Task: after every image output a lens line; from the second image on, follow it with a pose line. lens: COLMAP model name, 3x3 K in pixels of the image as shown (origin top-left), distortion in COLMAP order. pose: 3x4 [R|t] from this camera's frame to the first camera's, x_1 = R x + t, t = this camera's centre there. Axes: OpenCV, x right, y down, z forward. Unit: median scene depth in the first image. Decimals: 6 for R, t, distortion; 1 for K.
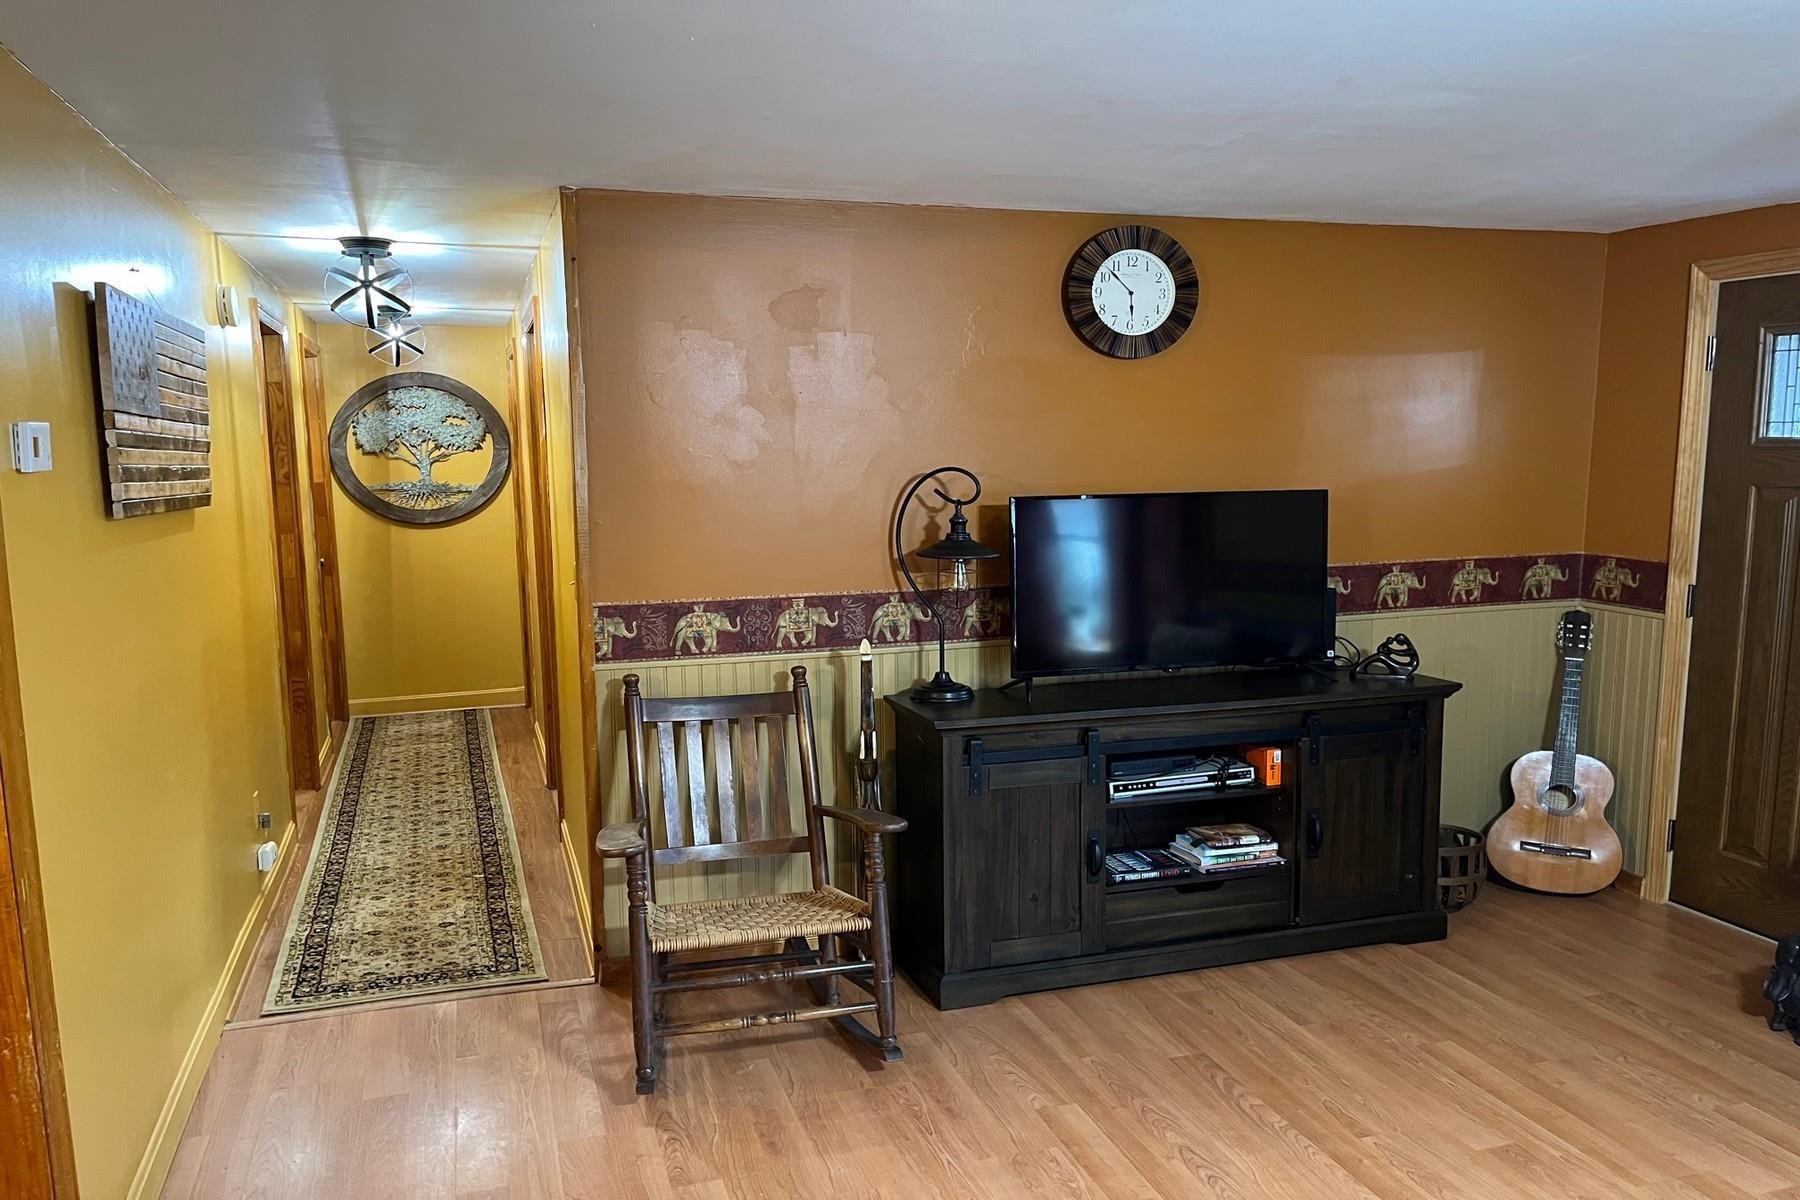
lens RADIAL K [[1343.7, 0, 906.2], [0, 1343.7, 638.5], [0, 0, 1]] dist [0.098274, -0.132895]
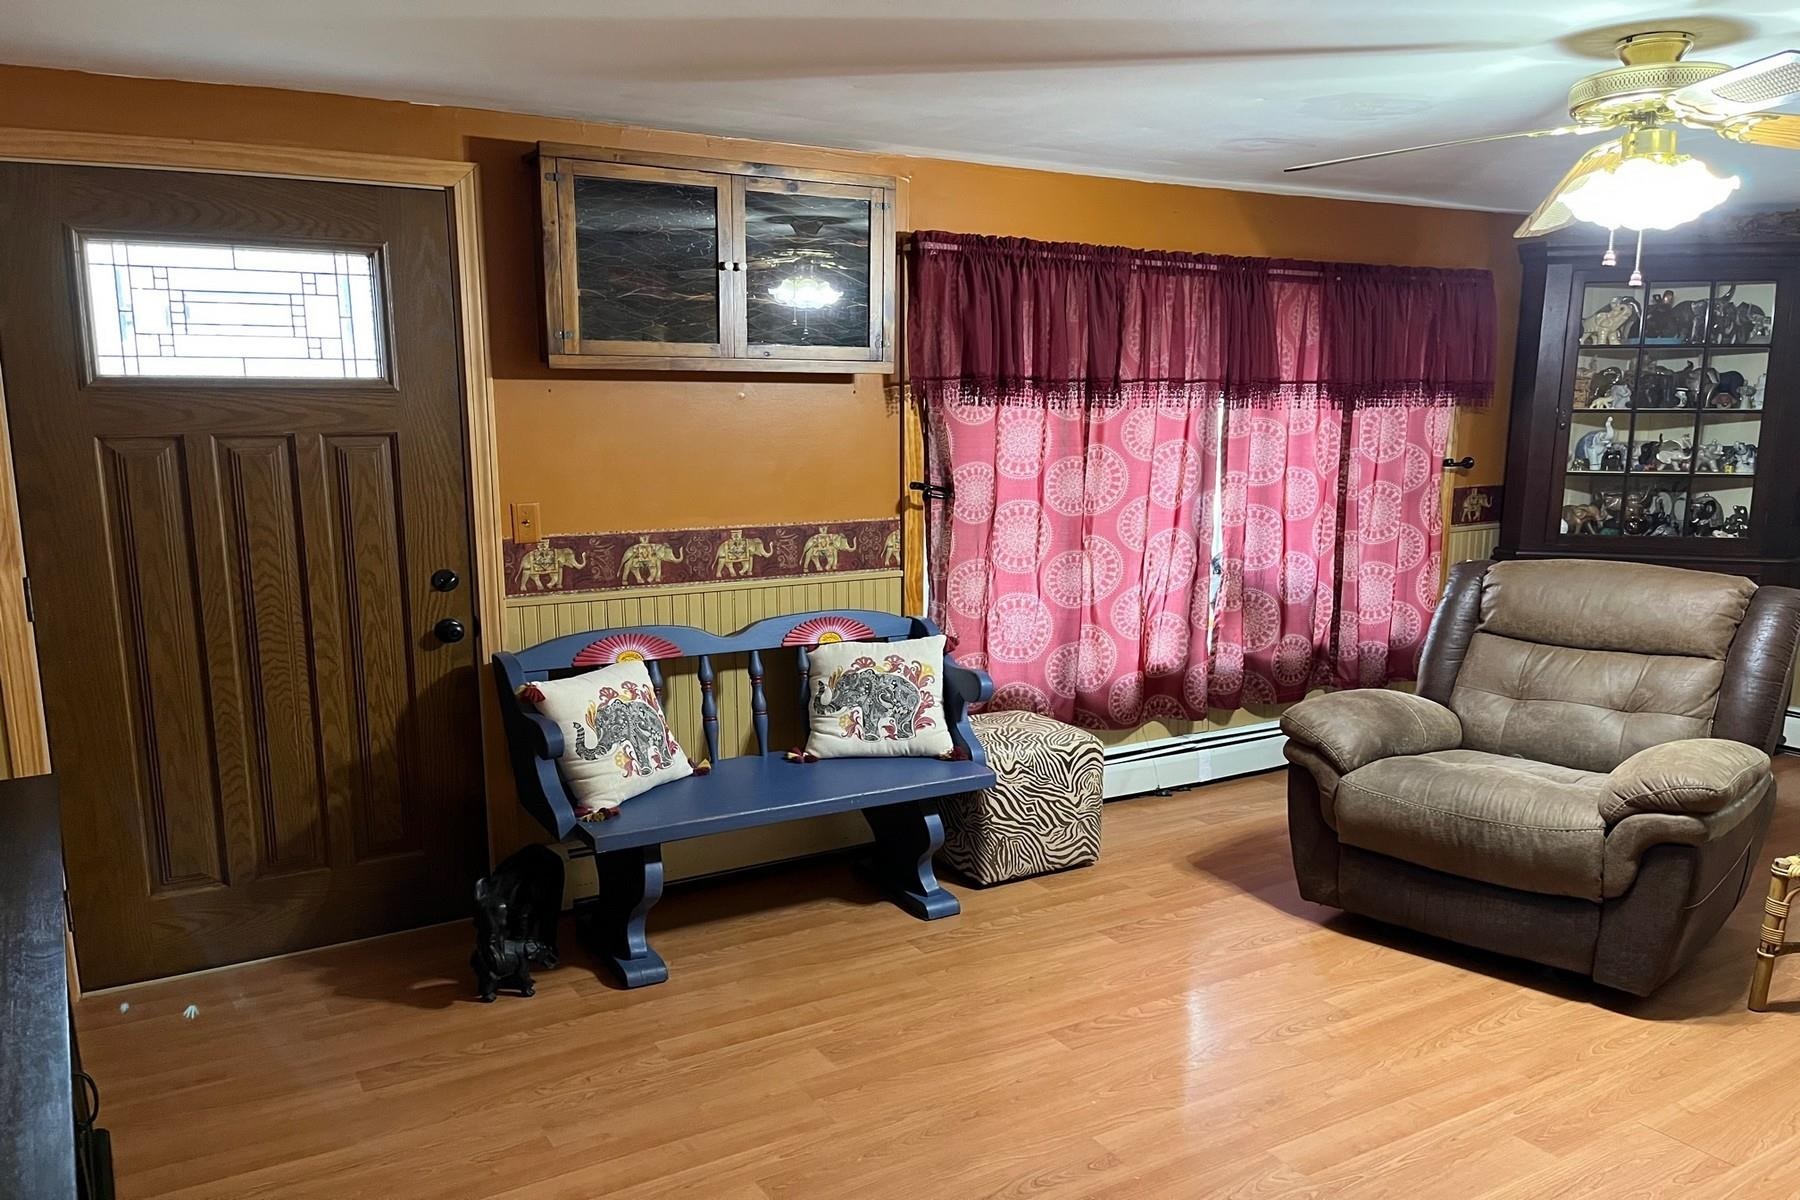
lens RADIAL K [[1343.7, 0, 906.2], [0, 1343.7, 638.5], [0, 0, 1]] dist [0.098274, -0.132895]
pose [[-0.209272, -0.171701, 0.962665, -0.323341], [0.147558, 0.967646, 0.204666, -0.119817], [-0.966660, 0.184880, -0.177166, 0.921933]]
